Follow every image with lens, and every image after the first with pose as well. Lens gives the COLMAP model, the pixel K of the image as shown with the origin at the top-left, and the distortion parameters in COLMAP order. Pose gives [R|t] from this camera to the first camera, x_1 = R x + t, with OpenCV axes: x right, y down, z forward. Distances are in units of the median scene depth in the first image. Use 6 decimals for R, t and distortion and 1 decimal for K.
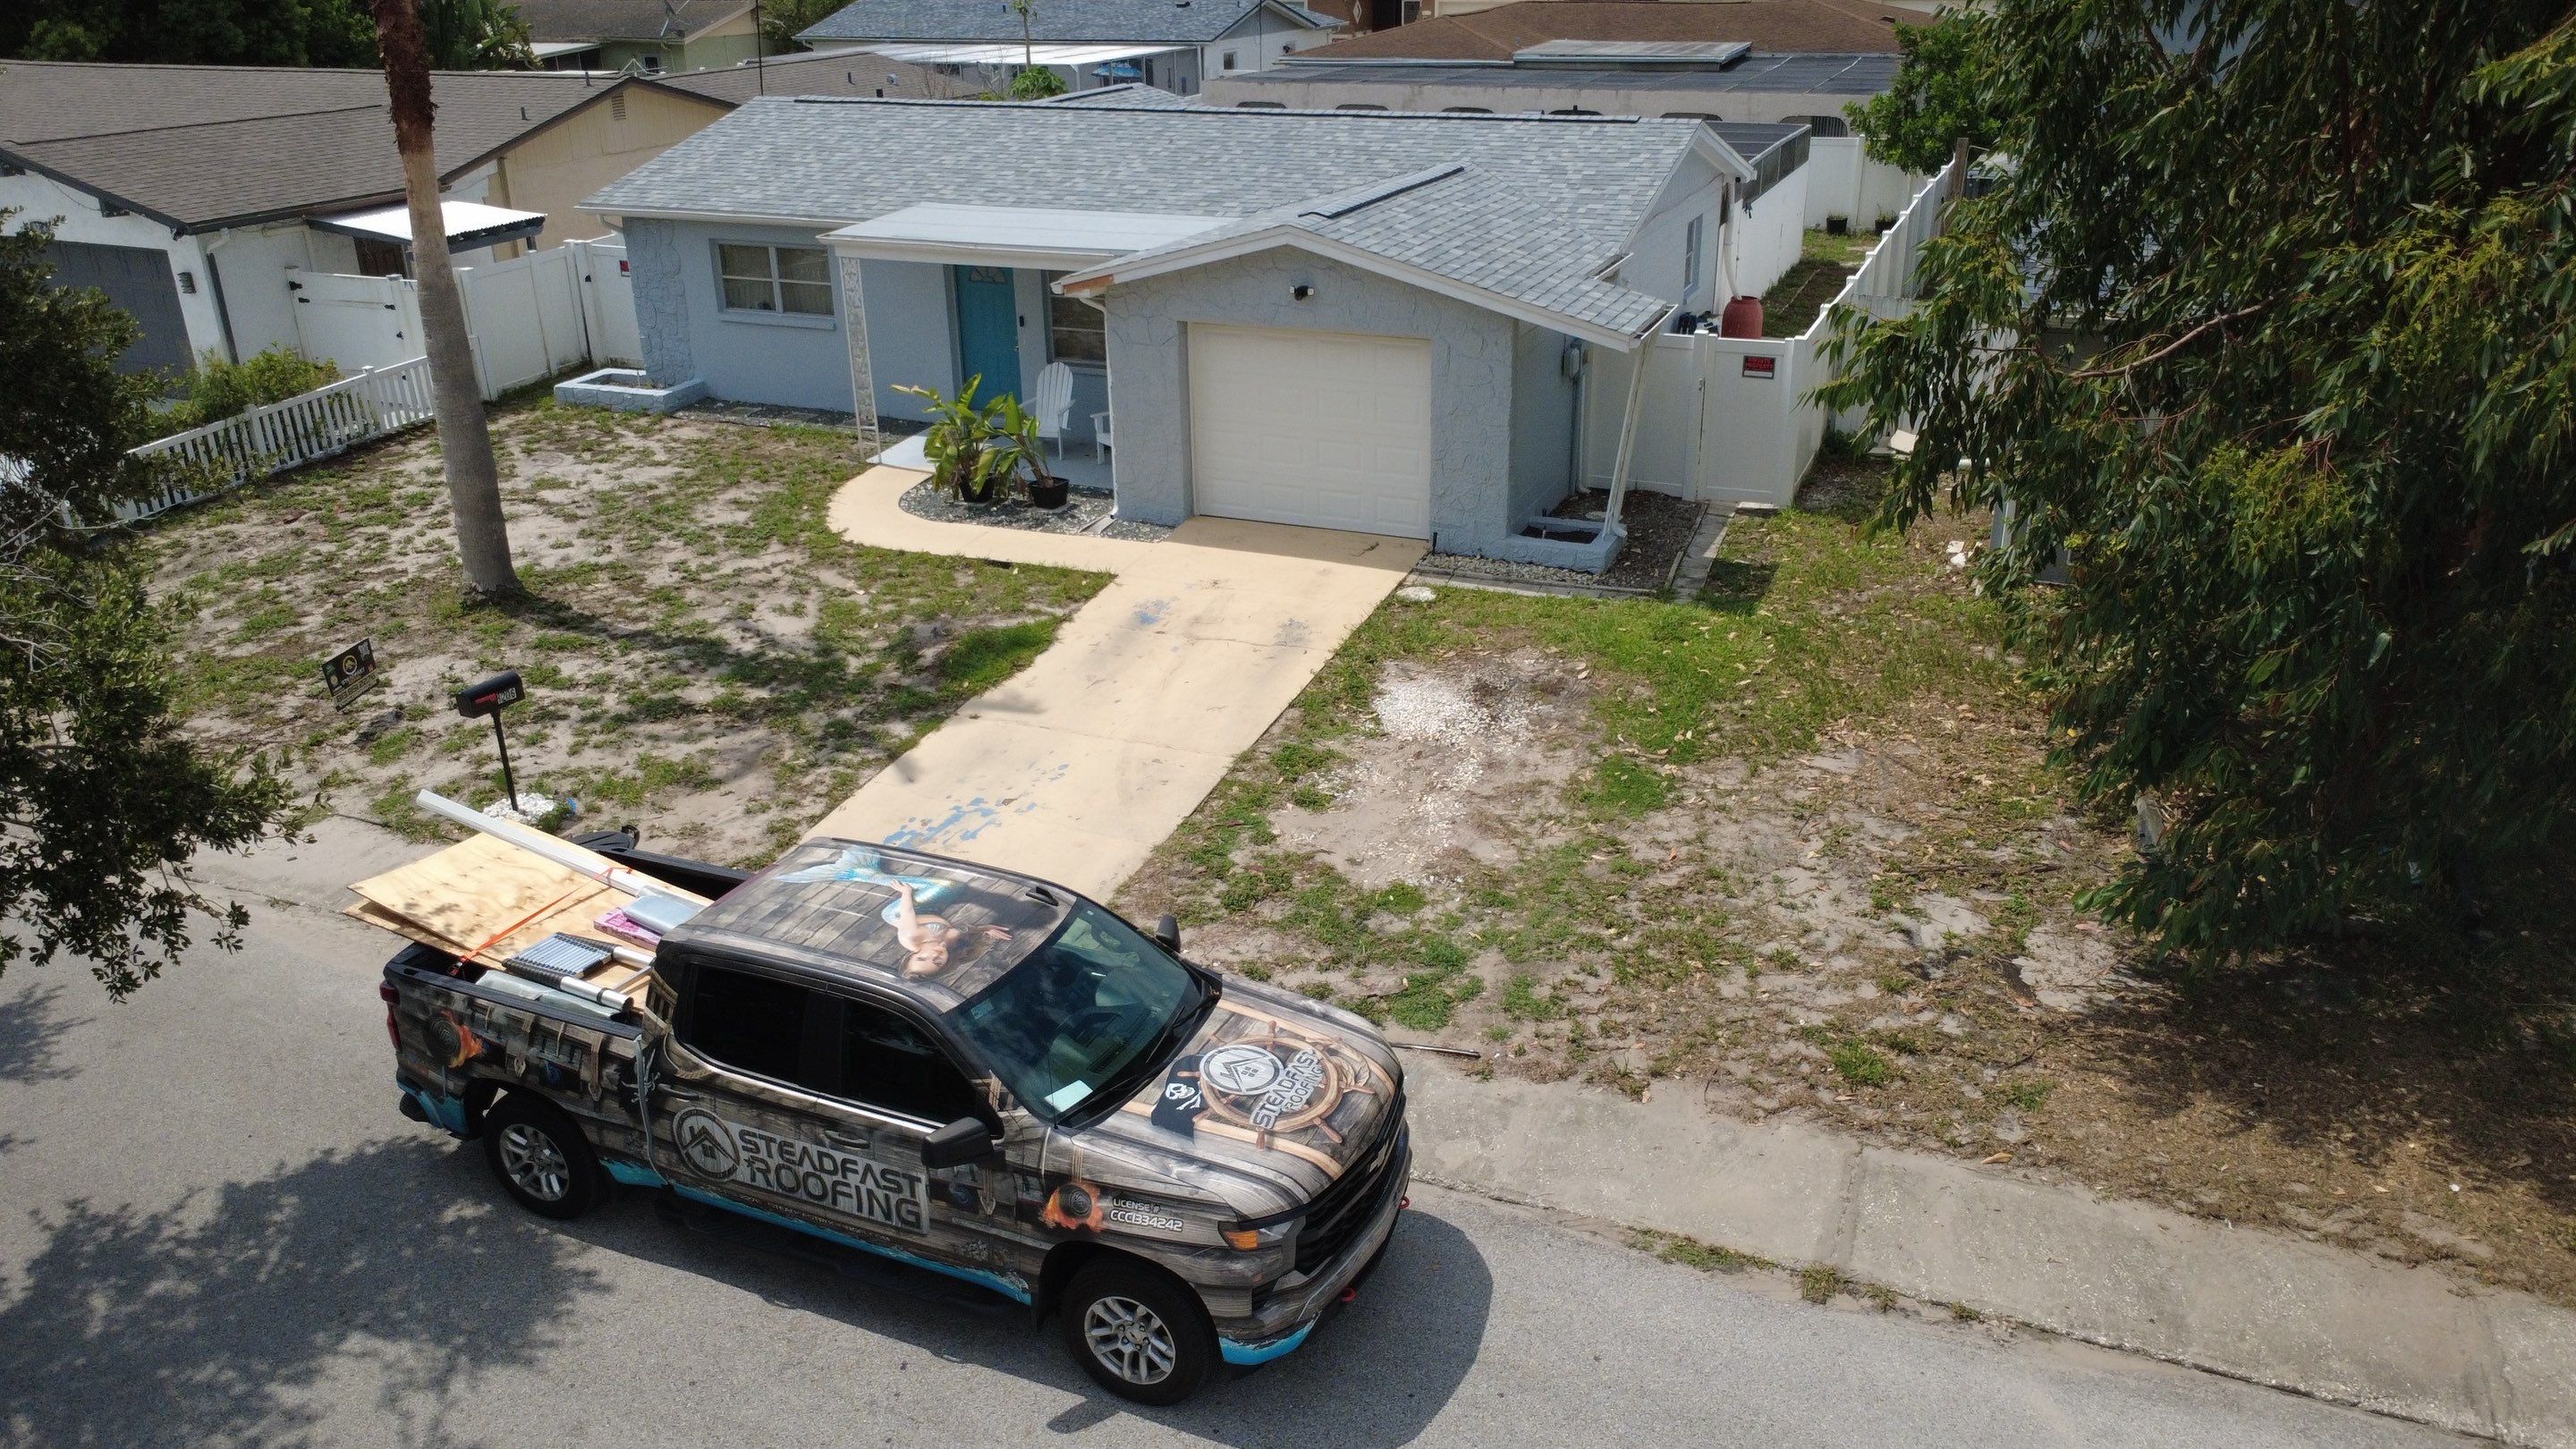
lens RADIAL K [[1875.5, 0, 1282.5], [0, 1875.5, 728.9], [0, 0, 1]] dist [-0.000299, 0.001992]
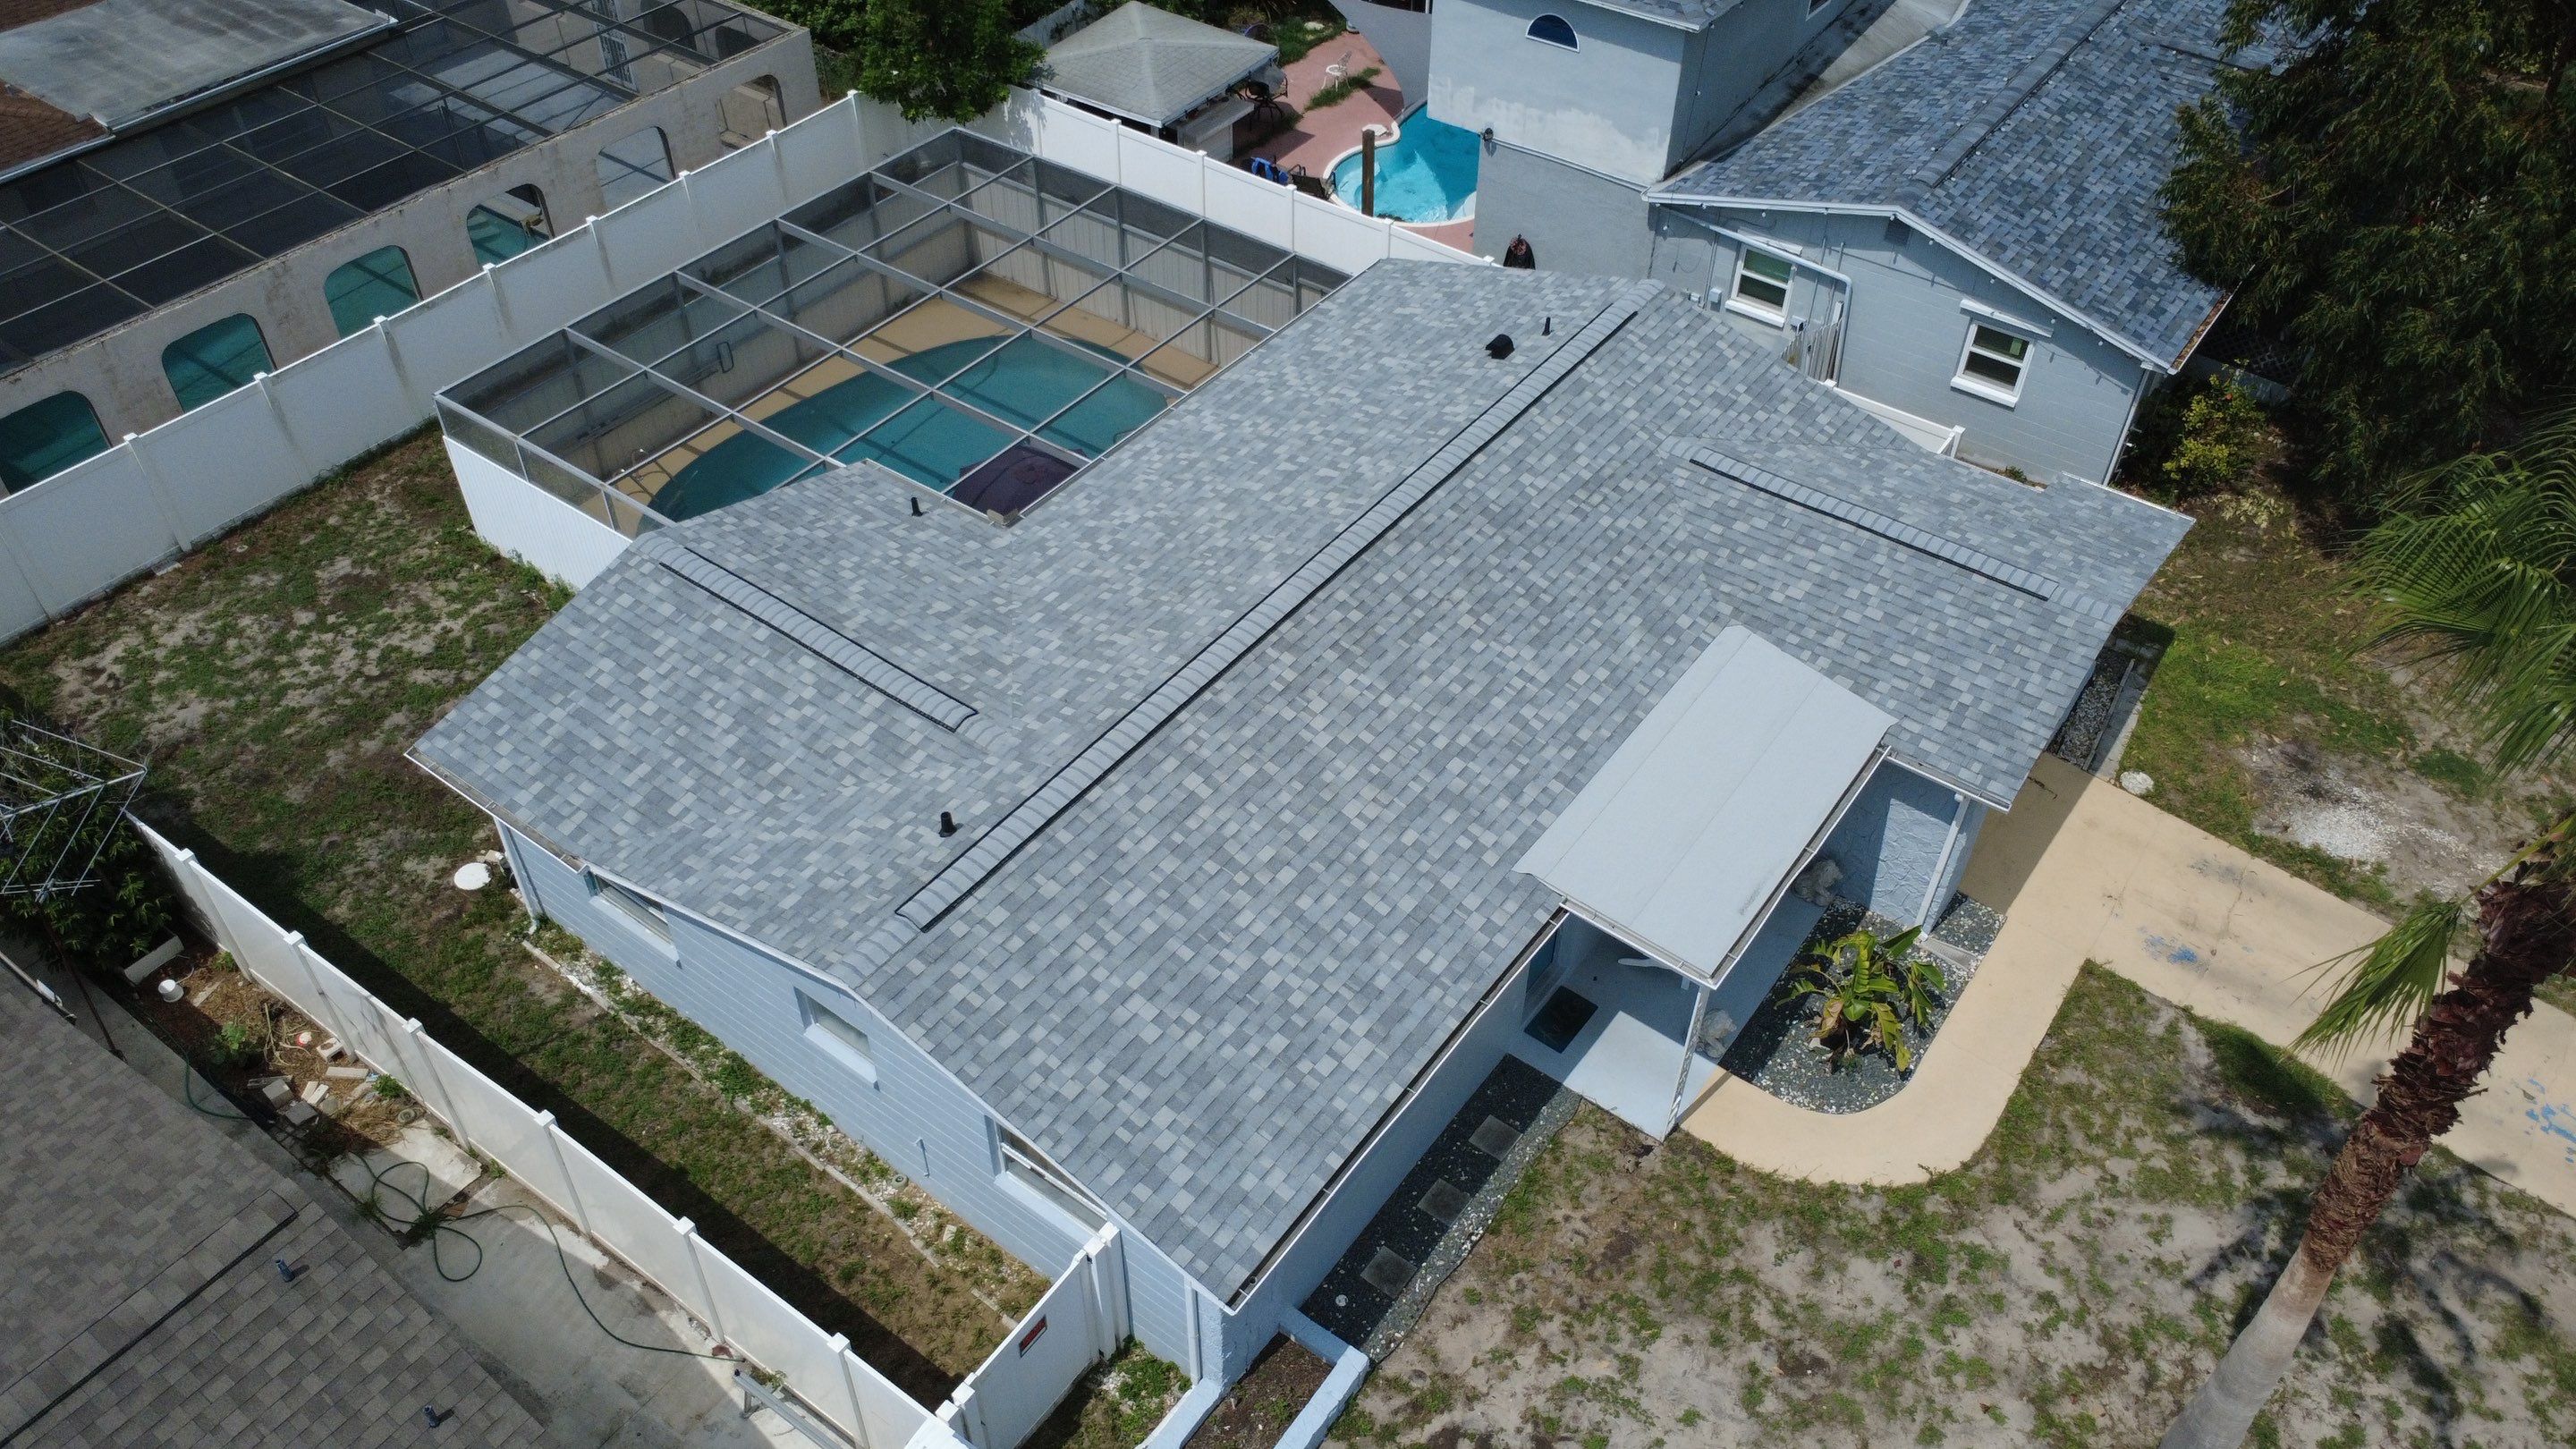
lens RADIAL K [[1875.5, 0, 1284.1], [0, 1875.5, 722.8], [0, 0, 1]] dist [-0.000299, 0.001992]
pose [[0.226006, -0.653906, 0.722030, -0.961051], [0.379016, 0.741832, 0.553202, -1.039835], [-0.897367, 0.148634, 0.415499, 1.024346]]
